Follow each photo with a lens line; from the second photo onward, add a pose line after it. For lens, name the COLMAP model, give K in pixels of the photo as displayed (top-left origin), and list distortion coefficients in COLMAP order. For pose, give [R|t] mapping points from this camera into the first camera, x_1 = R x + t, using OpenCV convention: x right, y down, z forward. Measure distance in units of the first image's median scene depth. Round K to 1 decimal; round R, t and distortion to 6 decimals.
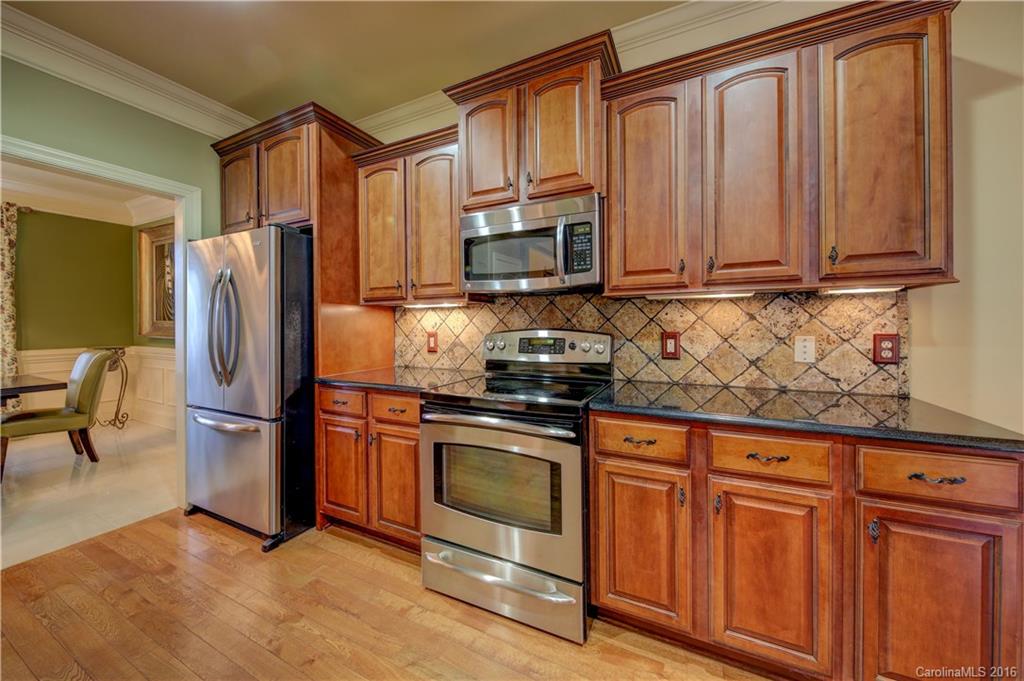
lens RADIAL K [[359.1, 0, 514.4], [0, 359.1, 323.2], [0, 0, 1]] dist [-0.002477, -0.000419]
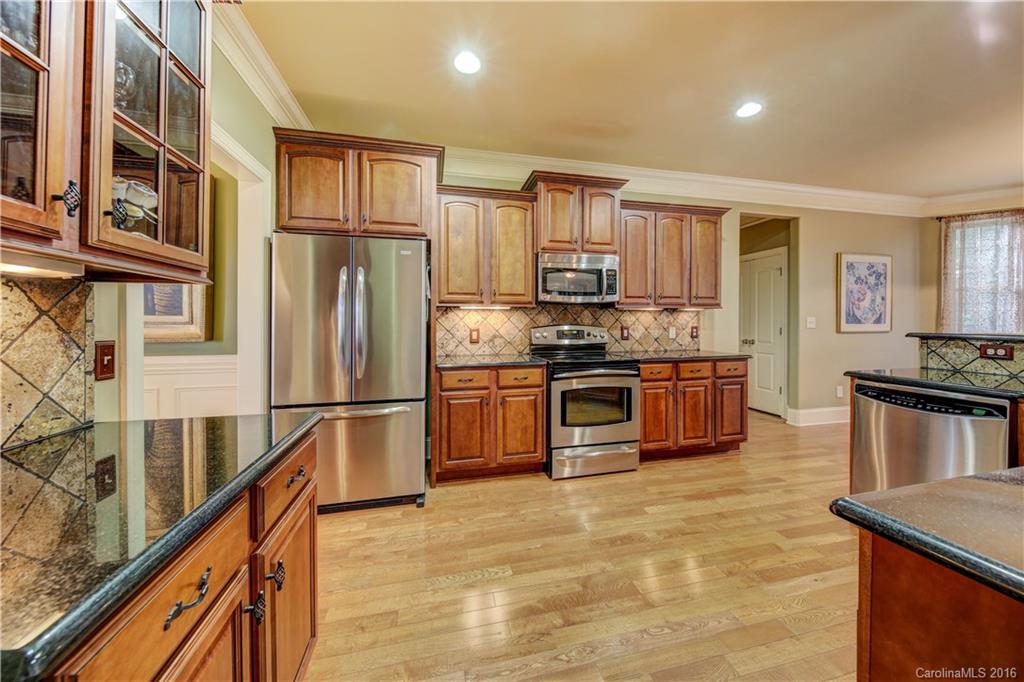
lens RADIAL K [[359.1, 0, 514.4], [0, 359.1, 323.7], [0, 0, 1]] dist [-0.002477, -0.000419]
pose [[0.774720, 0.002038, 0.632301, -1.411035], [-0.004271, 0.999989, 0.002010, 0.011042], [-0.632290, -0.004258, 0.774720, -0.164177]]
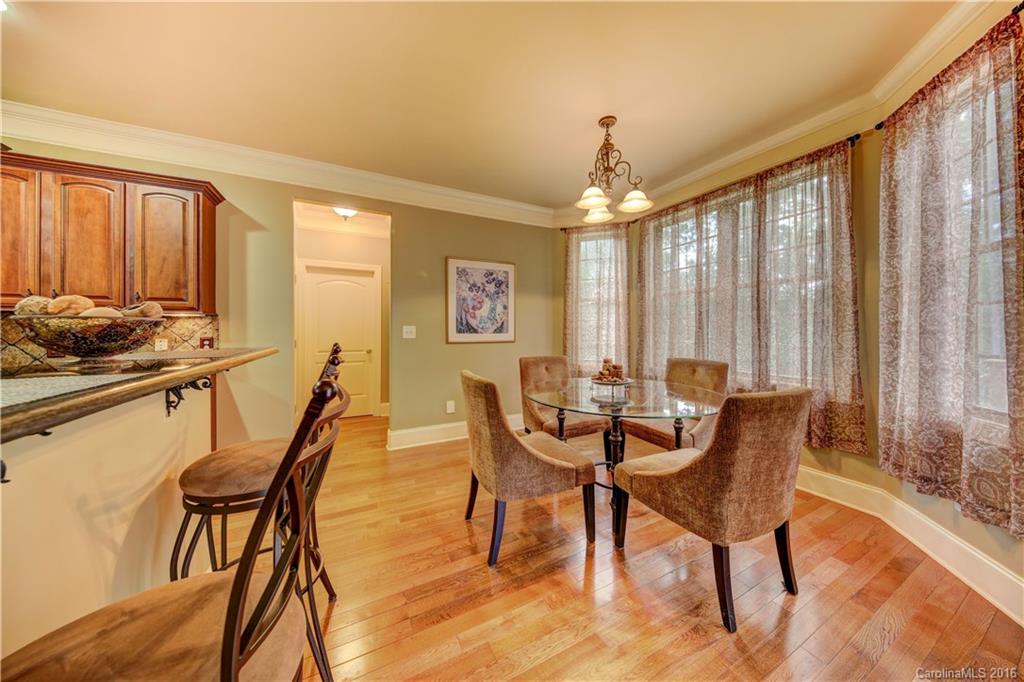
lens RADIAL K [[326.8, 0, 519.0], [0, 326.8, 329.6], [0, 0, 1]] dist [0.000856, -0.002367]
pose [[0.592104, 0.005744, 0.805841, 0.528503], [-0.005489, 0.999980, -0.003094, -0.014637], [-0.805843, -0.002592, 0.592123, -1.294637]]
